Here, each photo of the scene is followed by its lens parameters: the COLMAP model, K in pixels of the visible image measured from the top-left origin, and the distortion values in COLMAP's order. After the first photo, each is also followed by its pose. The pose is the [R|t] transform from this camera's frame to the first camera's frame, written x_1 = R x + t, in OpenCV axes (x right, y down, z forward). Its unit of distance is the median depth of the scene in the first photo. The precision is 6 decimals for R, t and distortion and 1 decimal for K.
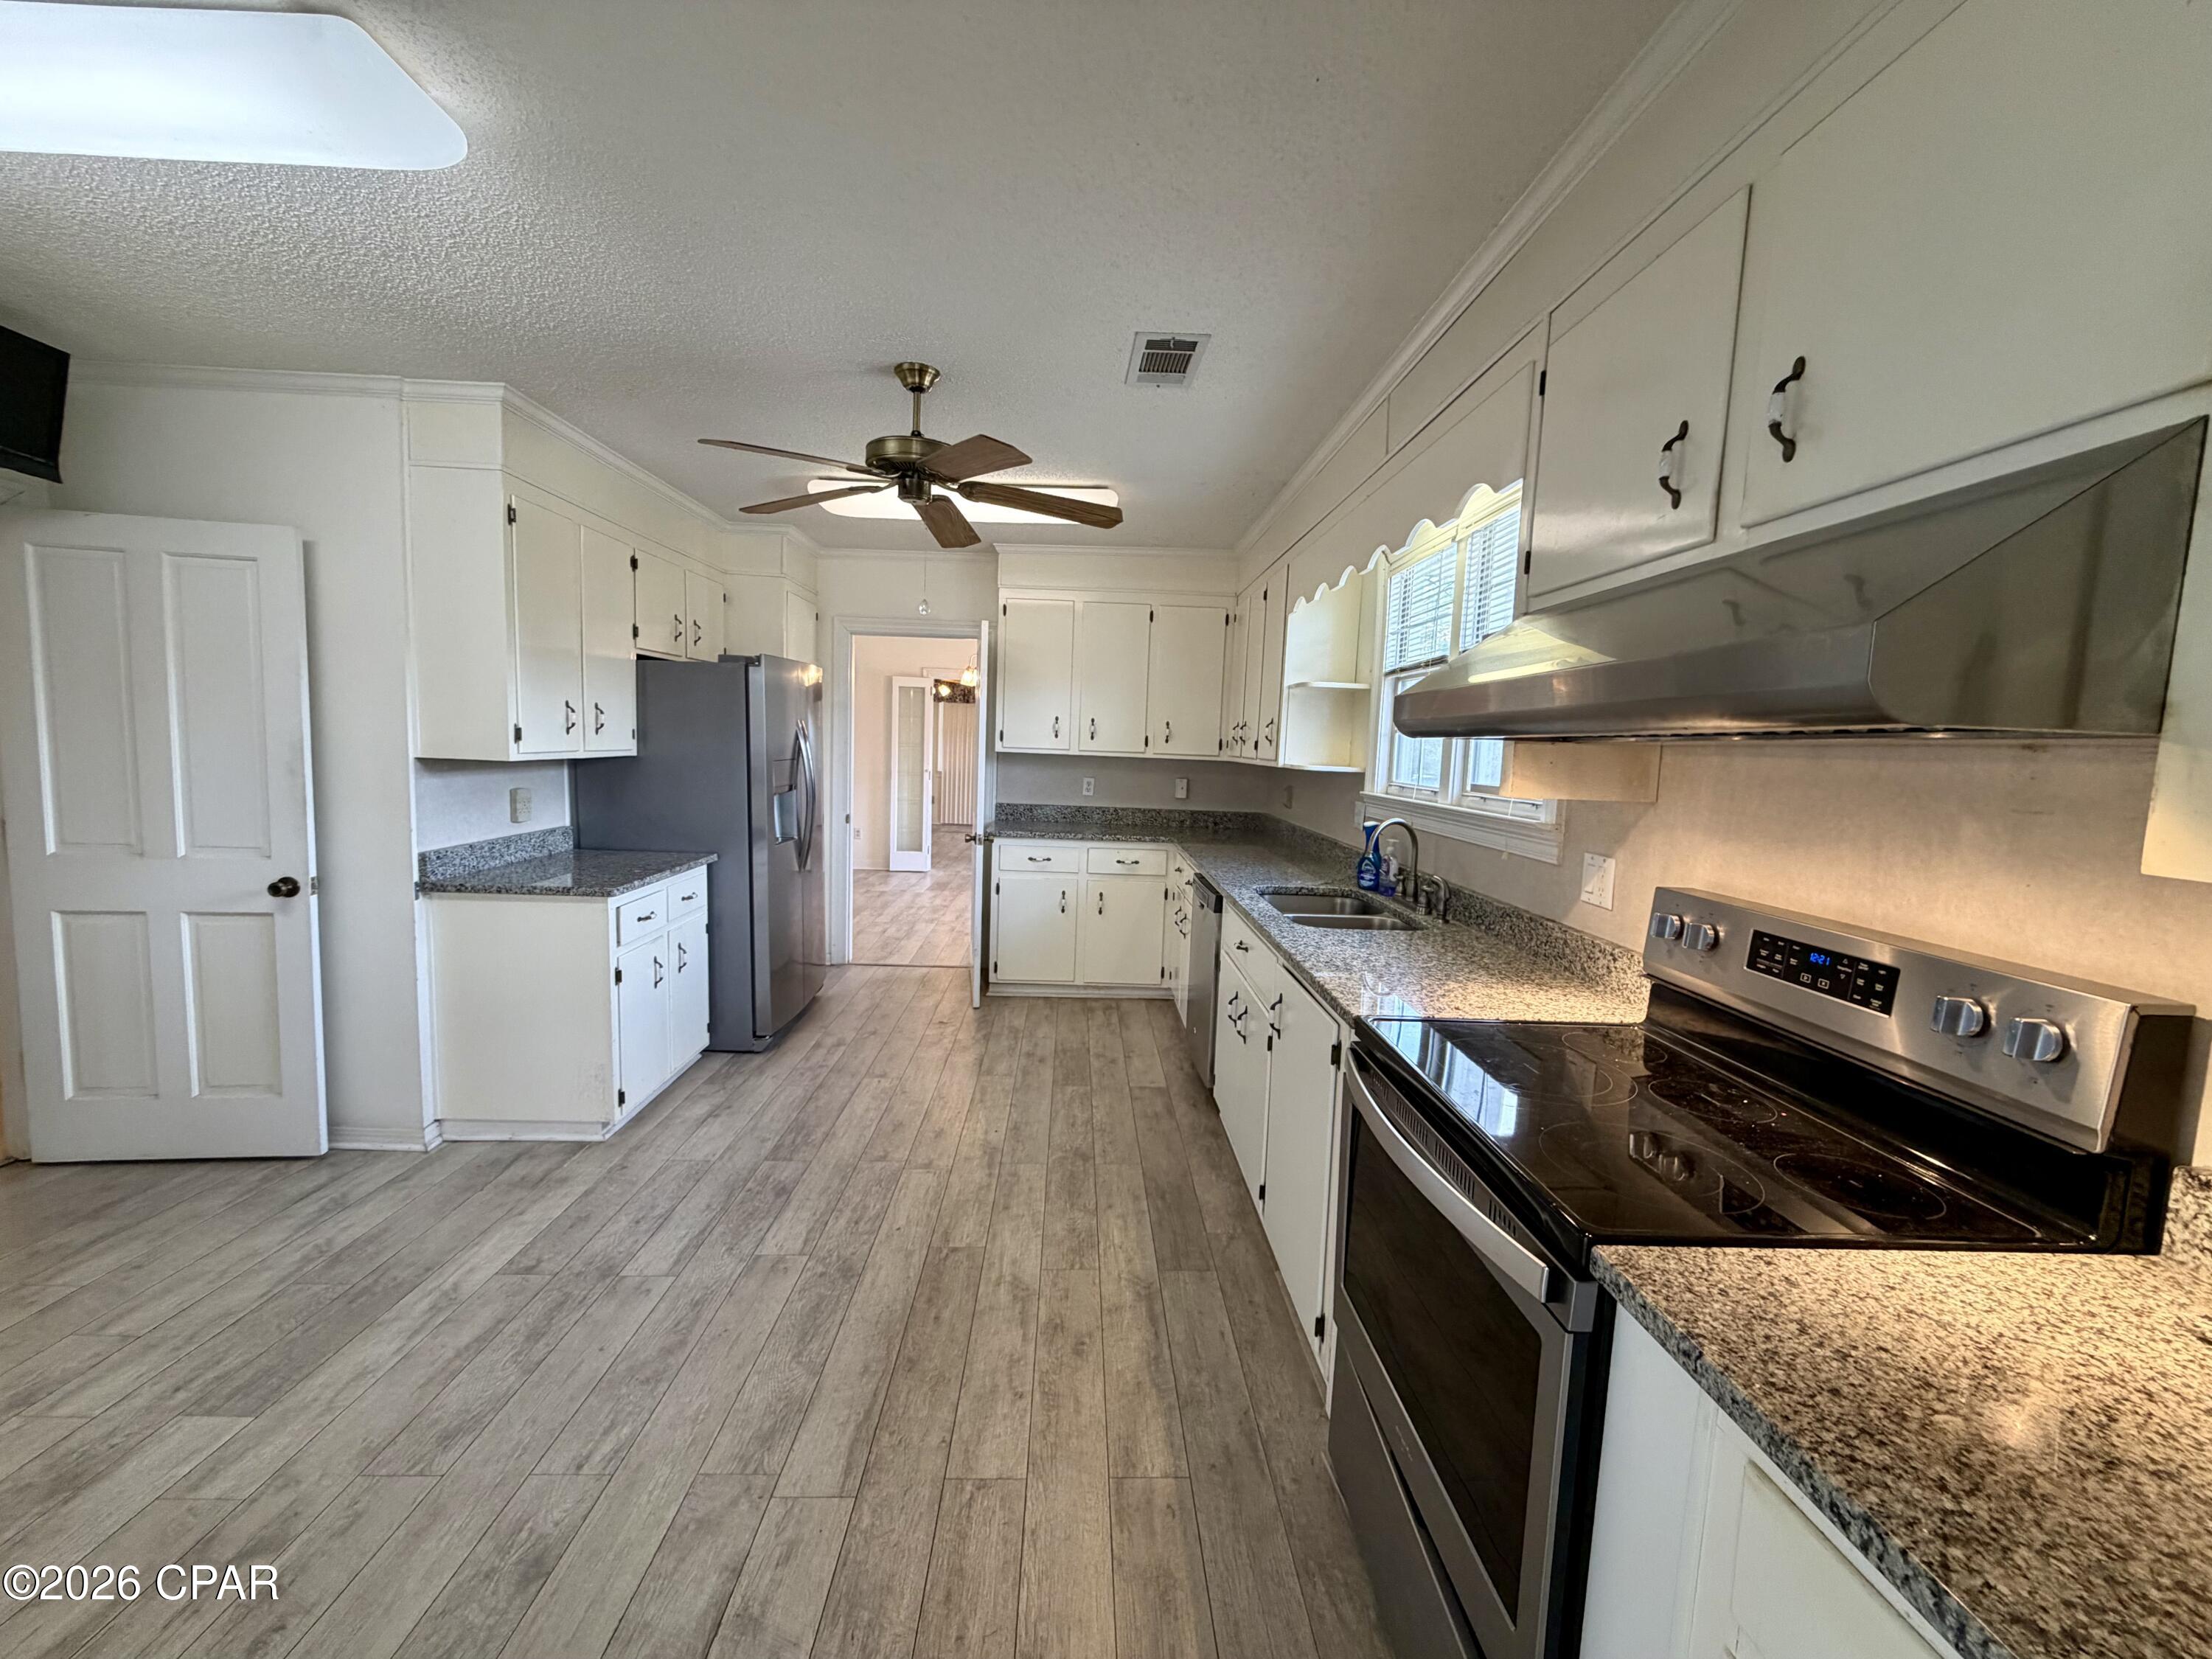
lens RADIAL K [[881.8, 0, 1109.8], [0, 881.8, 815.8], [0, 0, 1]] dist [0.000322, -0.000136]
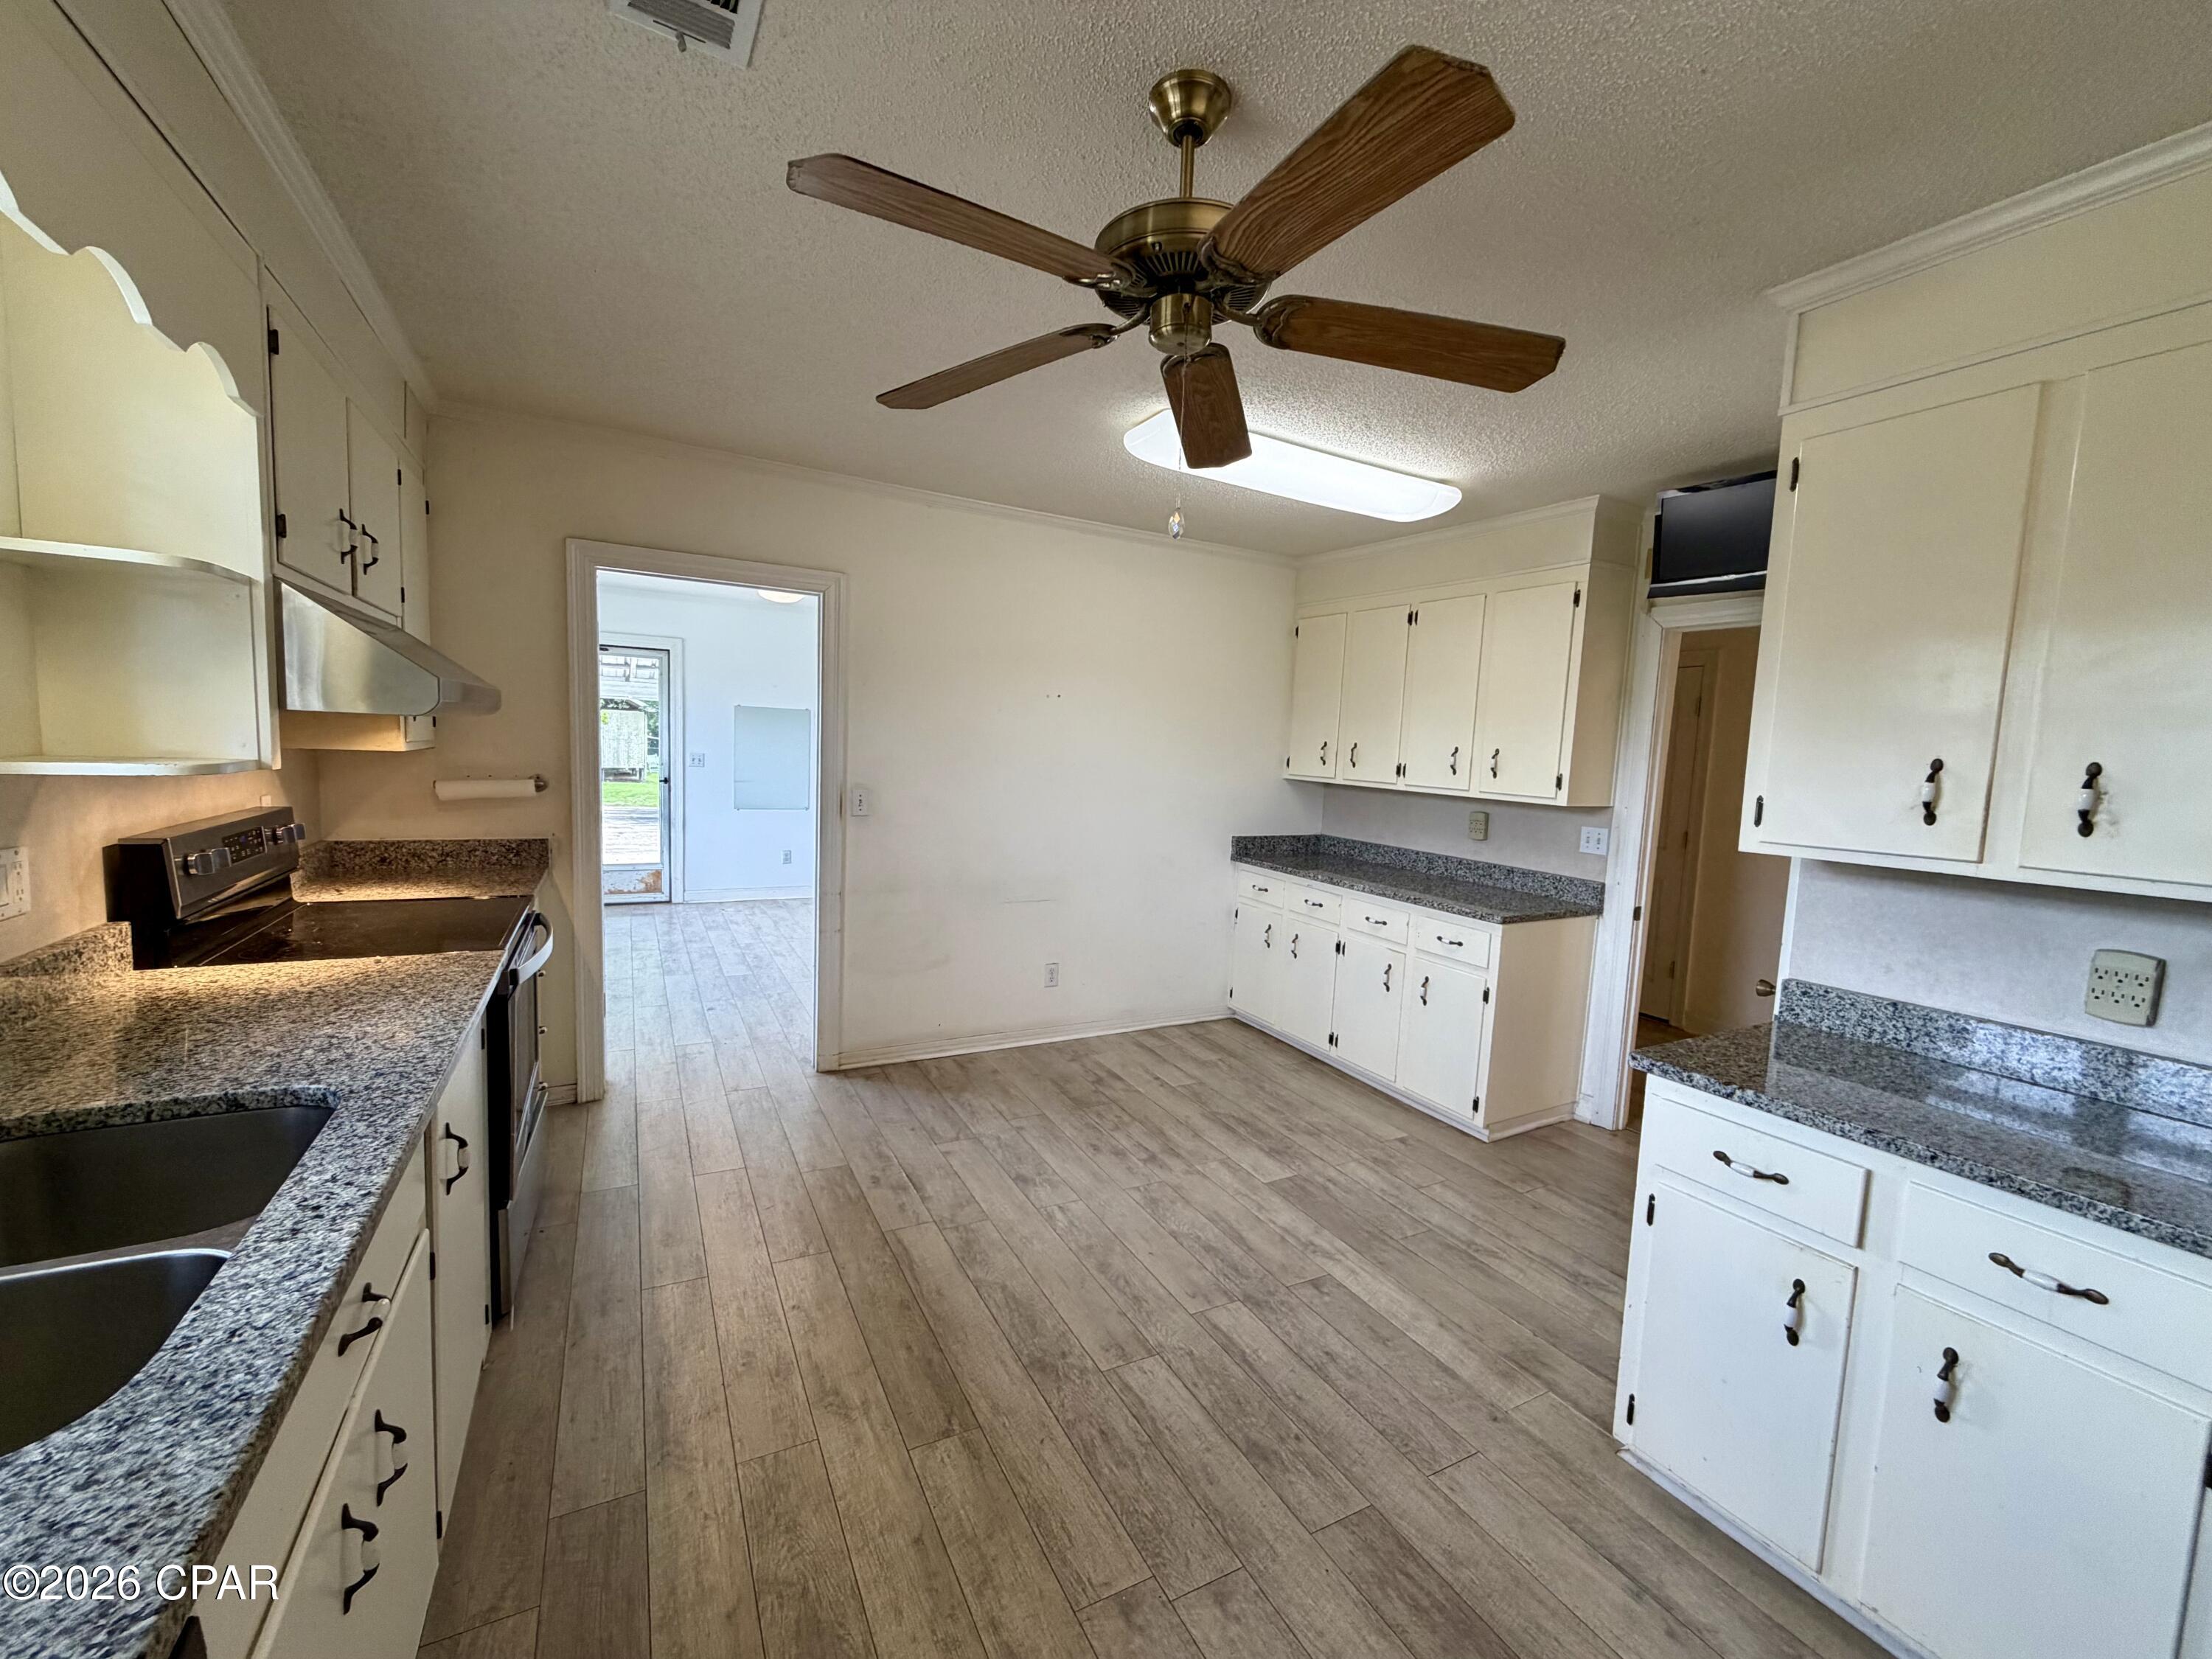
lens RADIAL K [[881.8, 0, 1103.9], [0, 881.8, 822.1], [0, 0, 1]] dist [0.000322, -0.000136]
pose [[-0.894717, -0.038038, -0.445011, 0.049373], [-0.113241, 0.983129, 0.143643, -0.121946], [0.432039, 0.178913, -0.883930, 1.336358]]
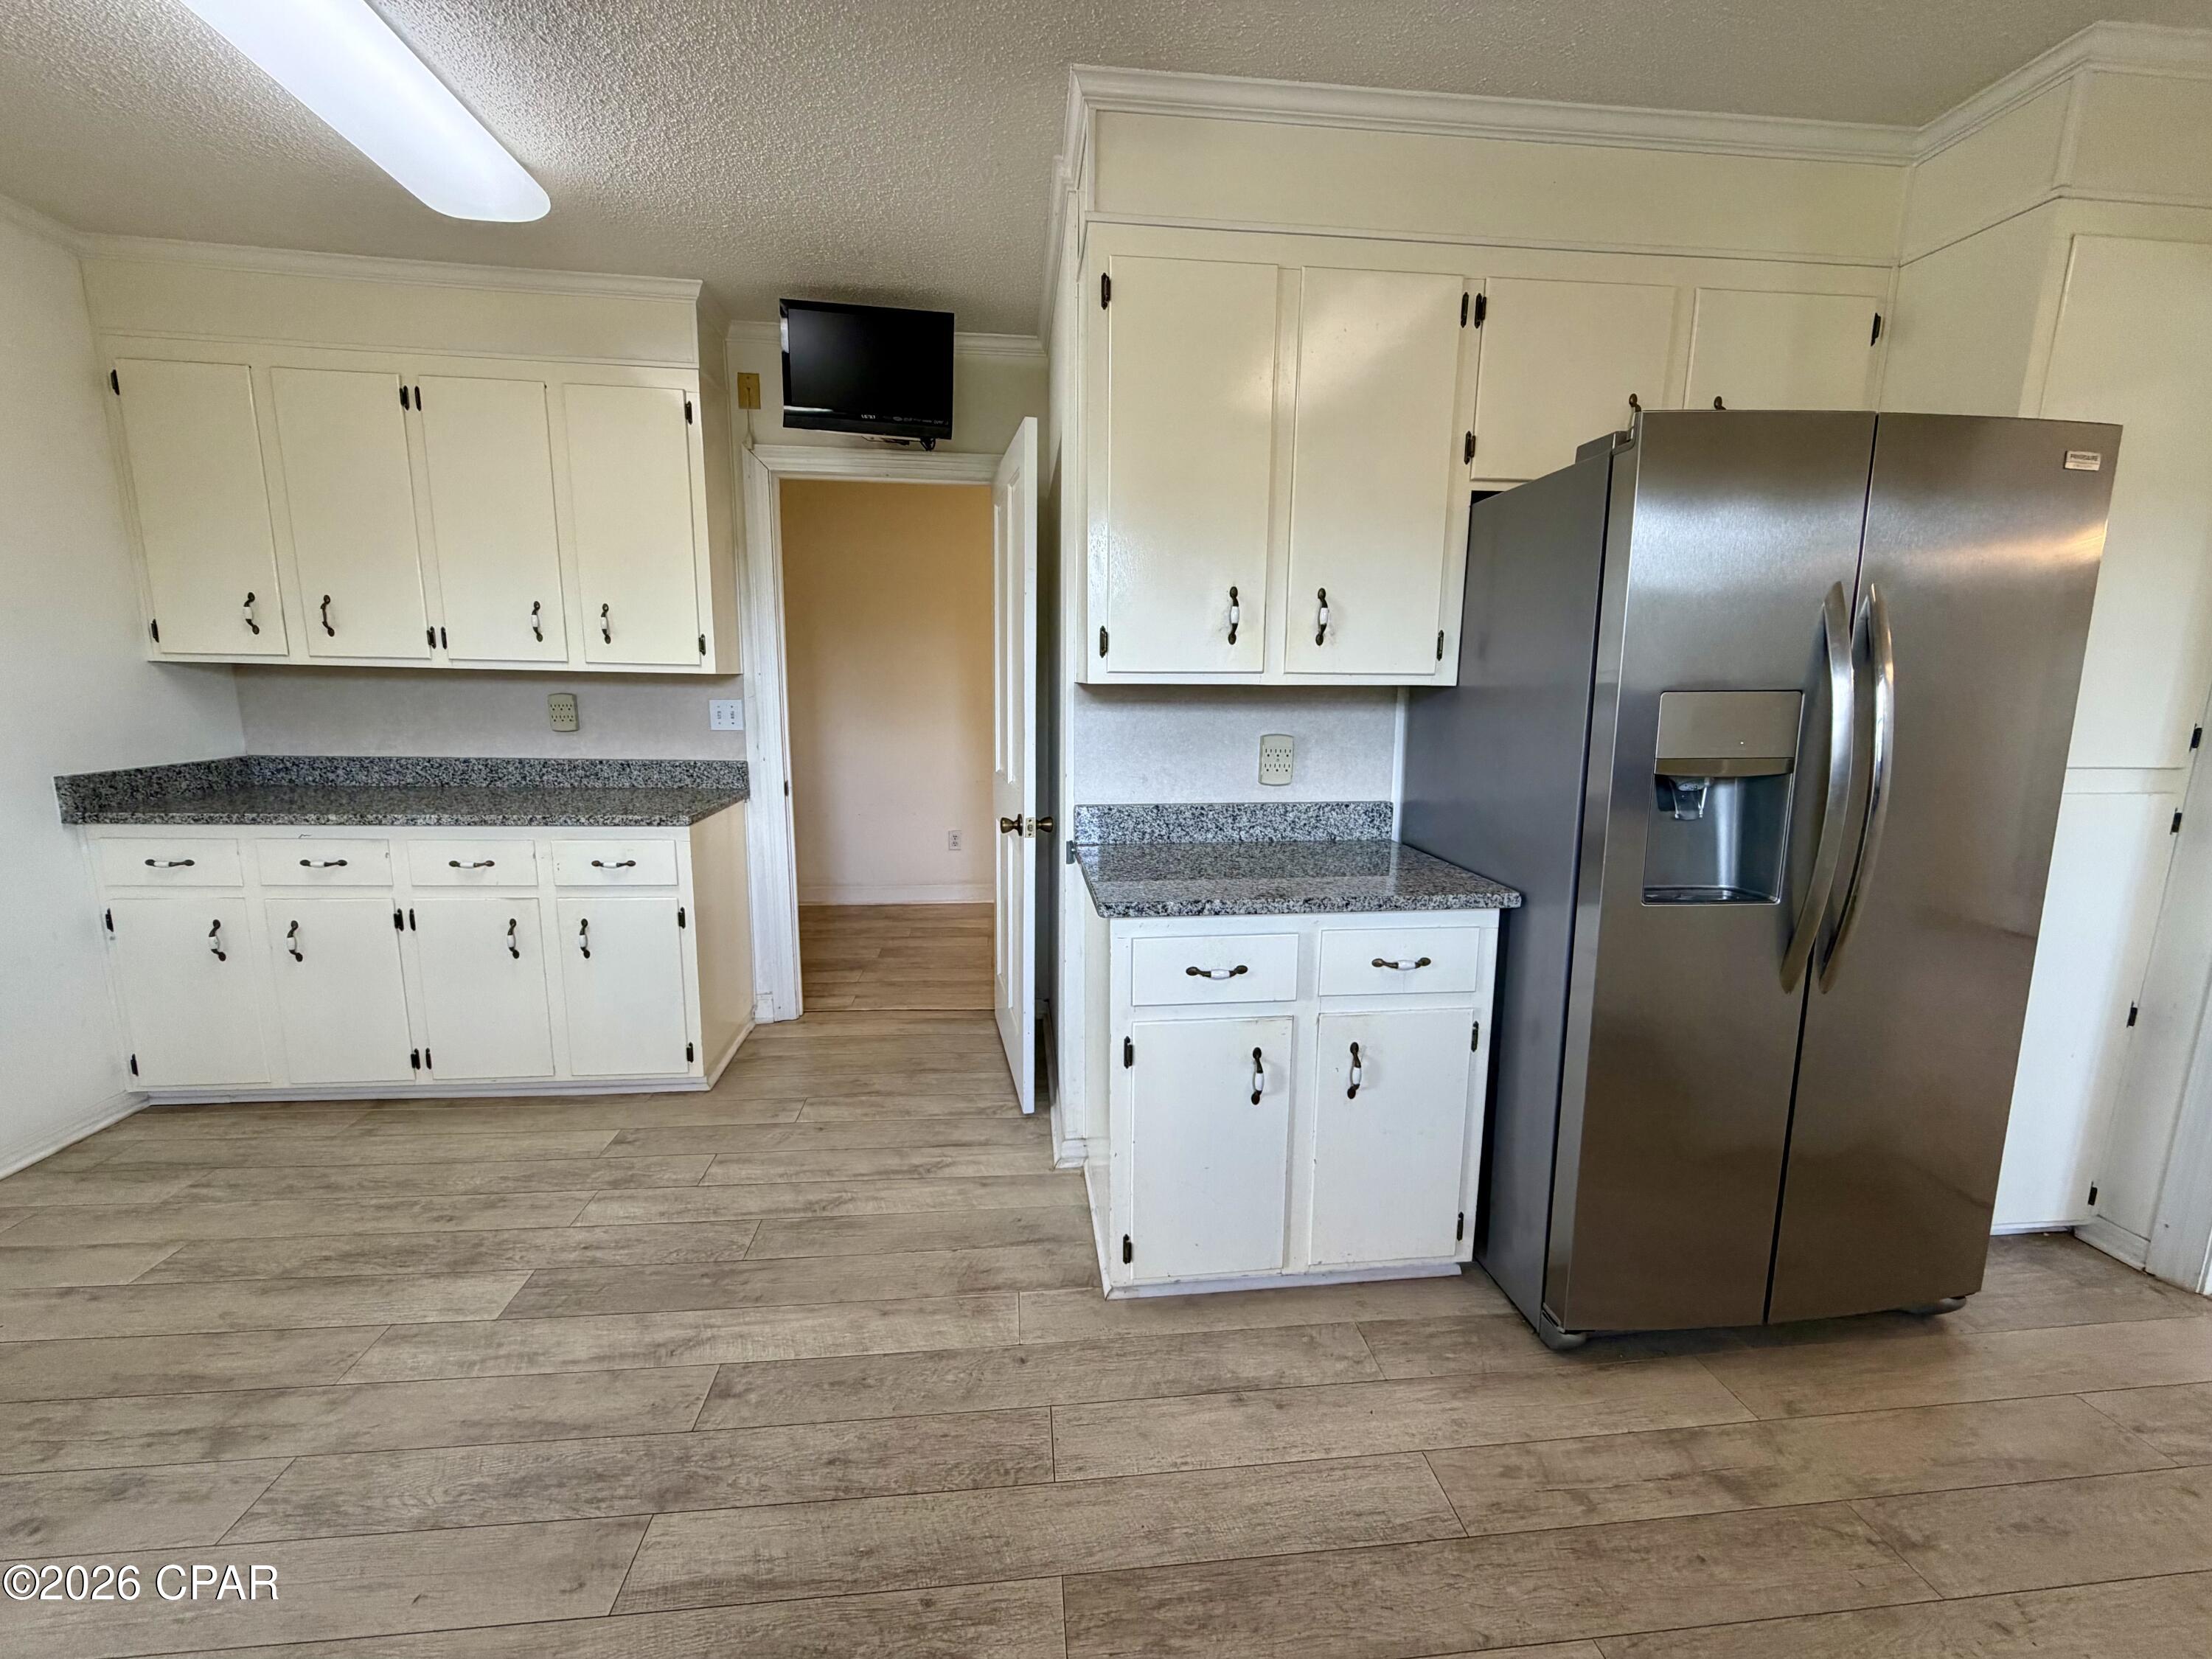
lens RADIAL K [[881.8, 0, 1092.9], [0, 881.8, 829.4], [0, 0, 1]] dist [0.000322, -0.000136]
pose [[0.059941, 0.130911, -0.989580, -0.001514], [-0.090754, 0.987972, 0.125201, -0.035851], [0.994068, 0.082303, 0.071100, 0.933253]]
